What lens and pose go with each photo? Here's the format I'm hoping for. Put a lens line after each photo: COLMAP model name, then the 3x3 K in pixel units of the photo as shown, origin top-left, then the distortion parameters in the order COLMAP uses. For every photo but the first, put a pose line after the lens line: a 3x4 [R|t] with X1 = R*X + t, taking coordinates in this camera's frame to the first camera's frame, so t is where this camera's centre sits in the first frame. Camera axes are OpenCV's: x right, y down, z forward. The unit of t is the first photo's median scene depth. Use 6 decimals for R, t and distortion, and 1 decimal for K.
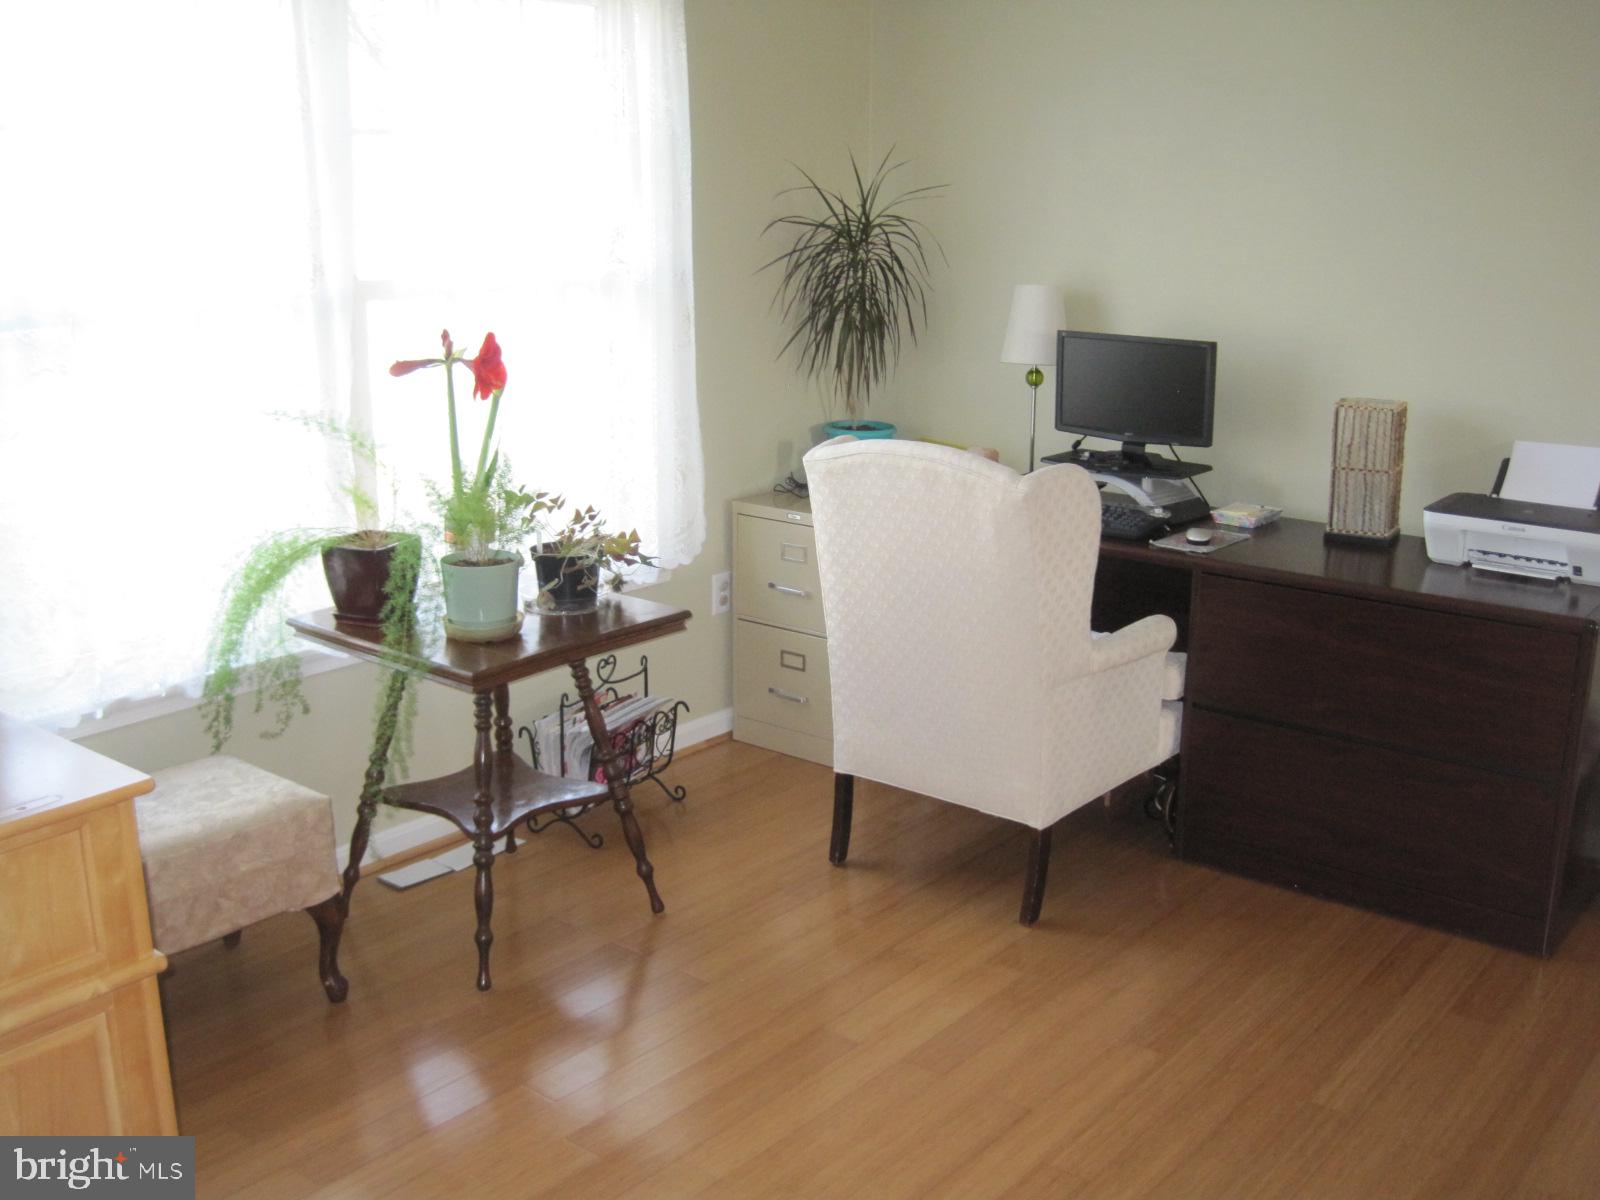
lens RADIAL K [[1638.0, 0, 800.0], [0, 1638.0, 600.0], [0, 0, 1]] dist [-0.178643, 0.151044]
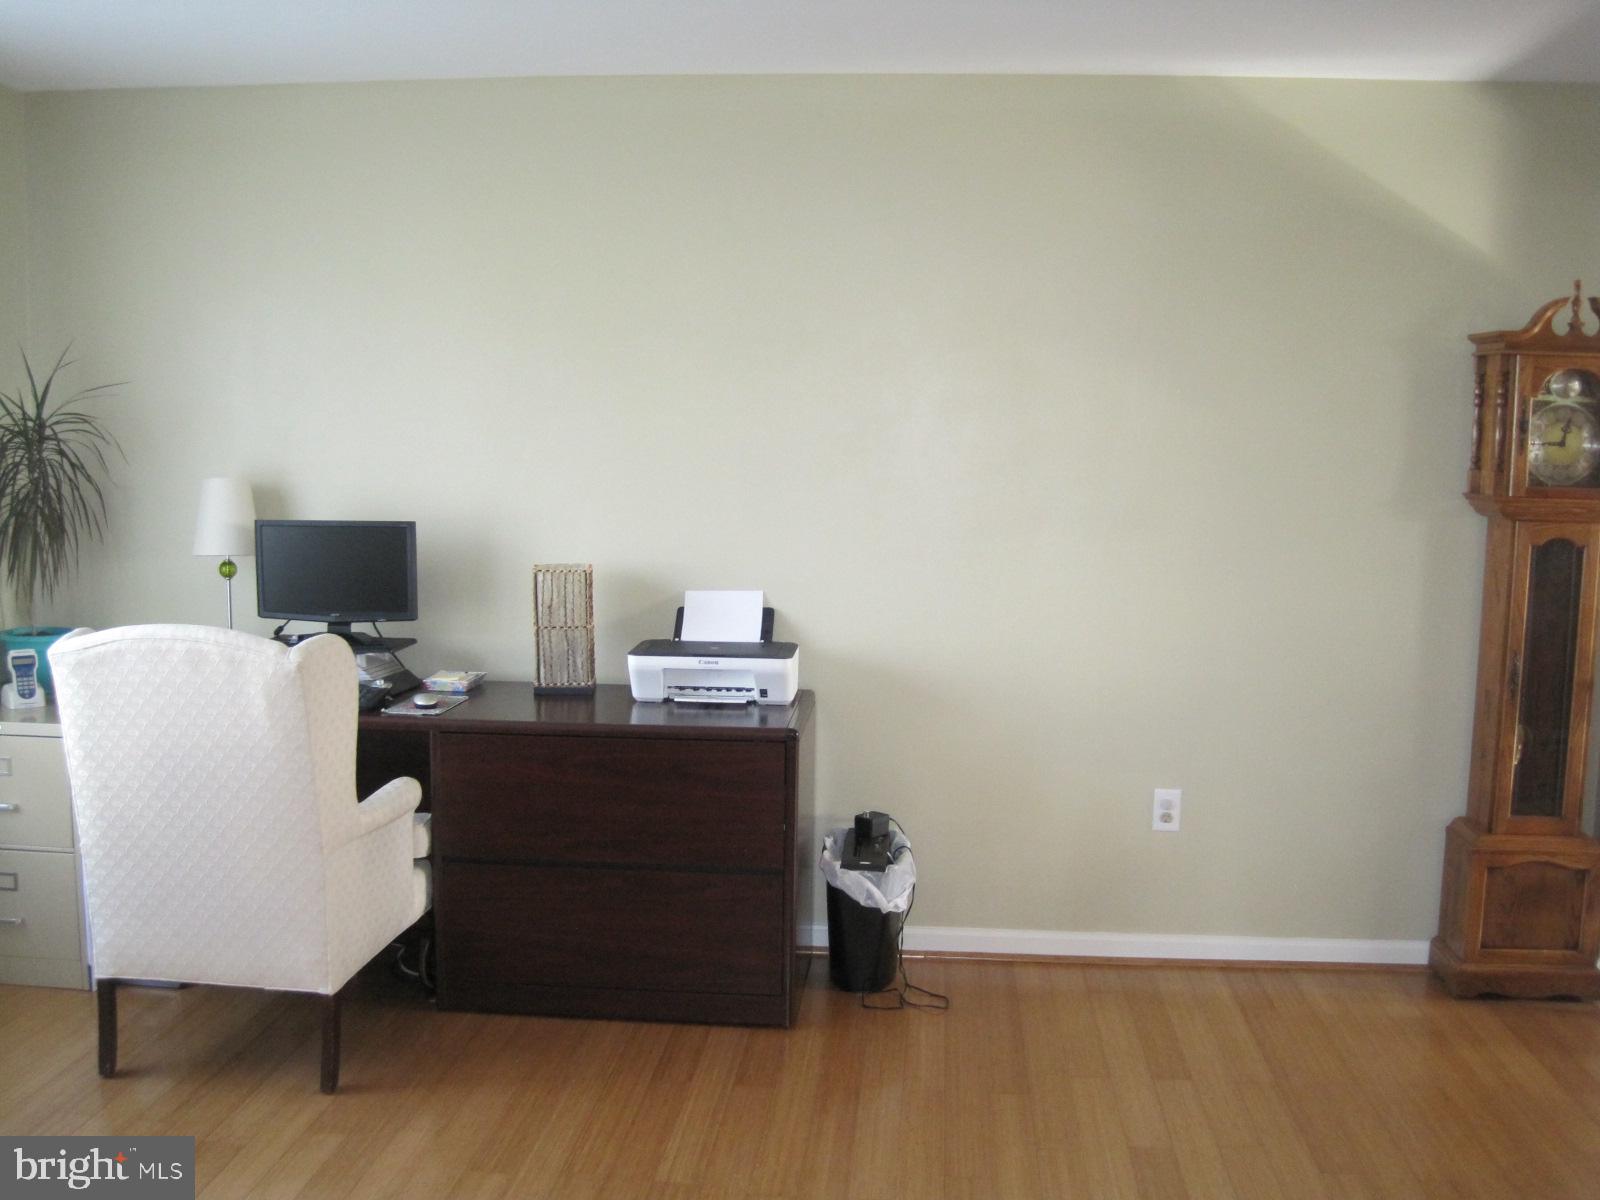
lens RADIAL K [[1638.0, 0, 800.0], [0, 1638.0, 600.0], [0, 0, 1]] dist [-0.178643, 0.151044]
pose [[0.832259, -0.059244, 0.551213, -0.131976], [0.132469, 0.986724, -0.093957, 0.027805], [-0.538328, 0.151215, 0.829058, -0.020885]]
